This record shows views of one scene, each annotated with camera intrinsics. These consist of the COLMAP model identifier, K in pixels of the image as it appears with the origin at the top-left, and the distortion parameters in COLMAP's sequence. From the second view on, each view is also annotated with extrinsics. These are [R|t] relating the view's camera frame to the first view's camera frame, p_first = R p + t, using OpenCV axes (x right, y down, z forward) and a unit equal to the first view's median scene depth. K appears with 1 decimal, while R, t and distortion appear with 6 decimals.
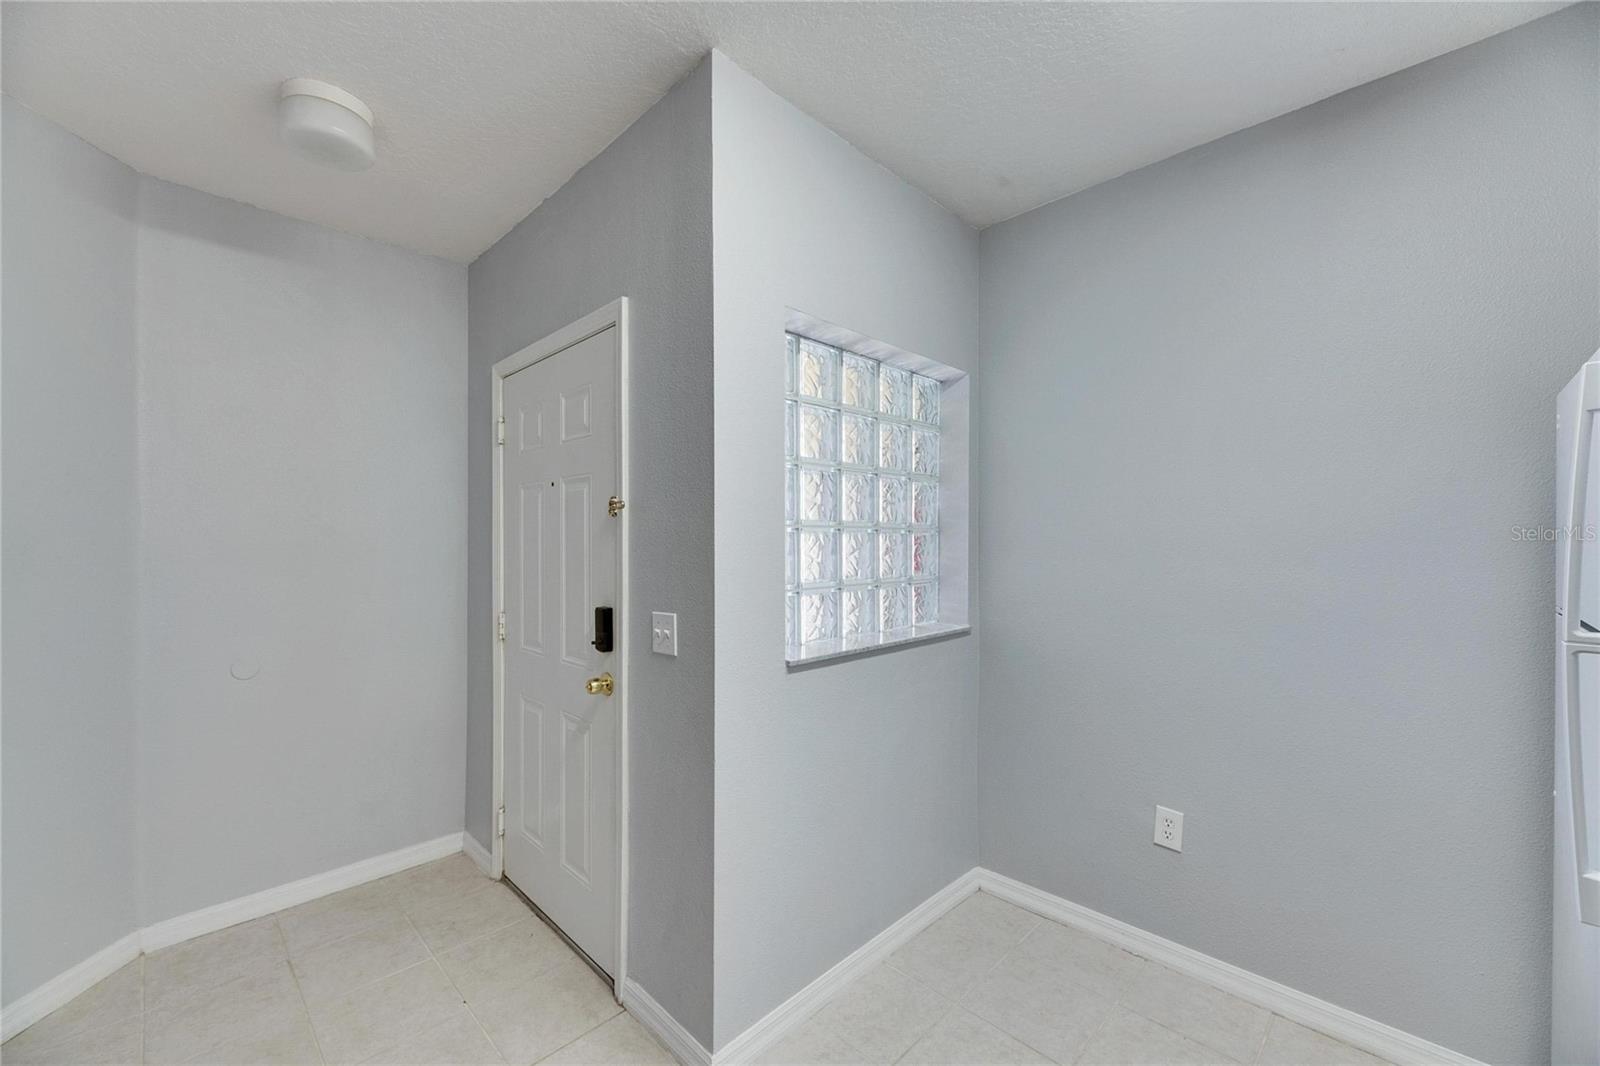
lens RADIAL K [[642.0, 0, 805.9], [0, 642.0, 538.6], [0, 0, 1]] dist [0.006139, -0.004054]
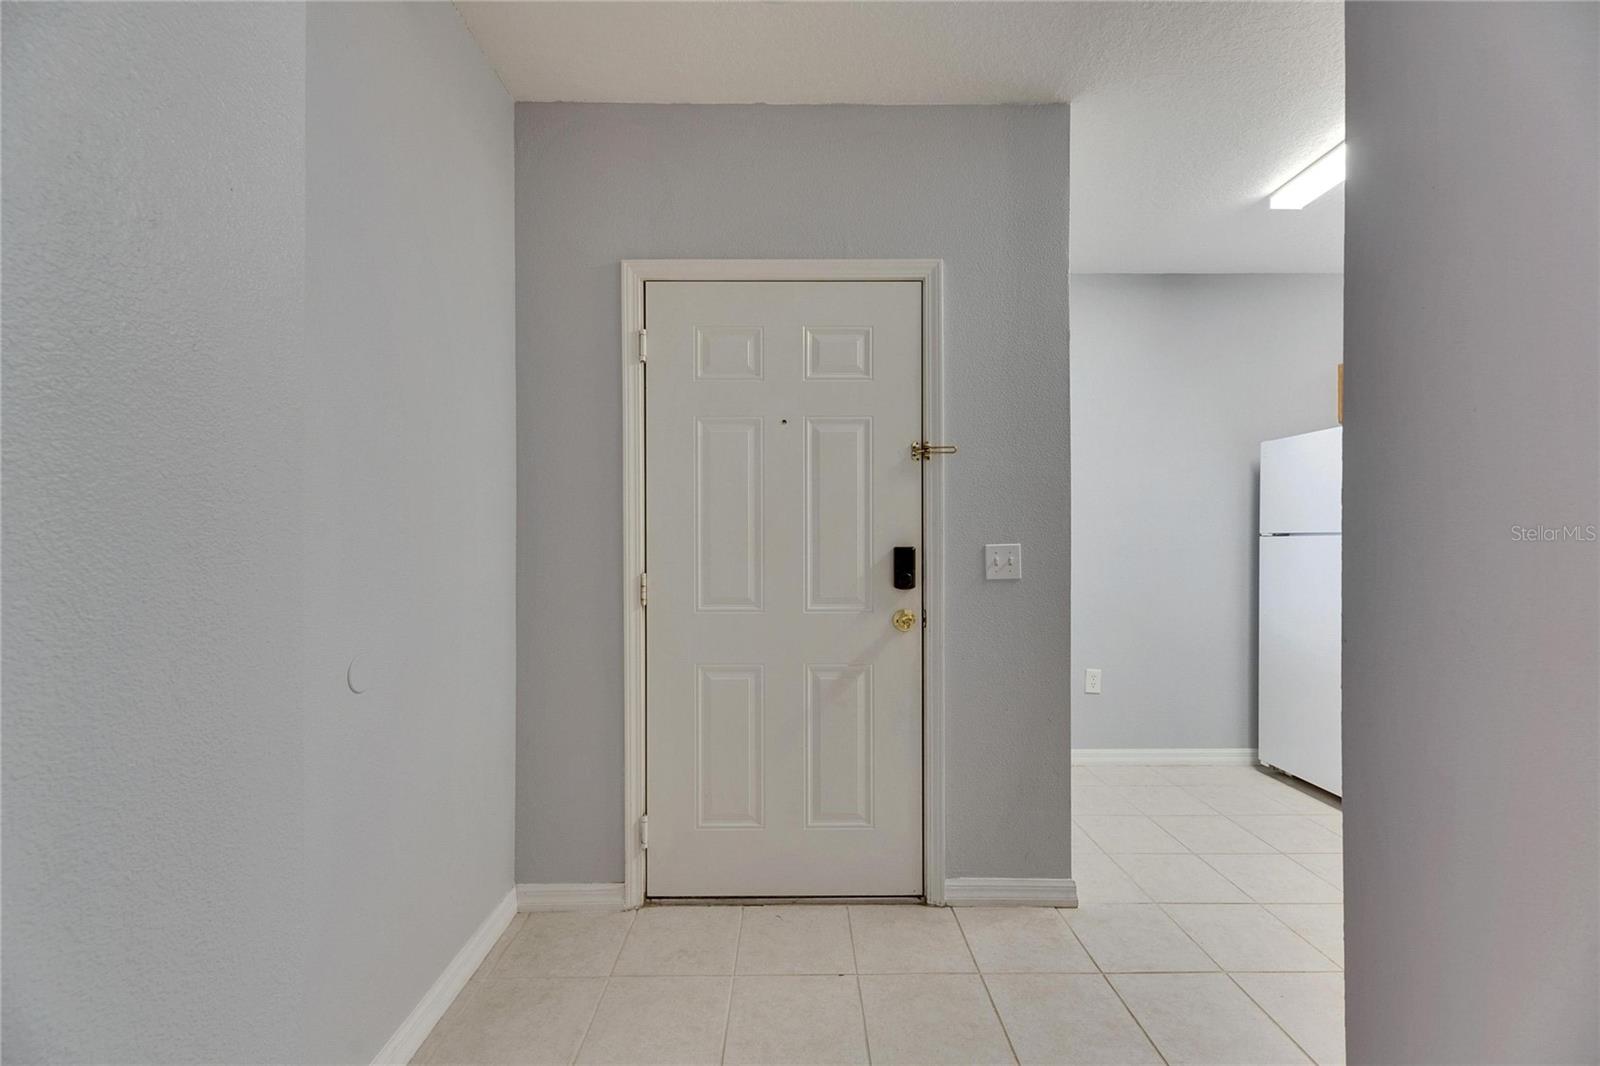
lens RADIAL K [[642.0, 0, 805.9], [0, 642.0, 538.6], [0, 0, 1]] dist [0.006139, -0.004054]
pose [[0.709168, 0.003148, 0.705032, -1.172767], [0.002028, 0.999977, -0.006505, 0.098985], [-0.705037, 0.006043, 0.709145, 0.365856]]
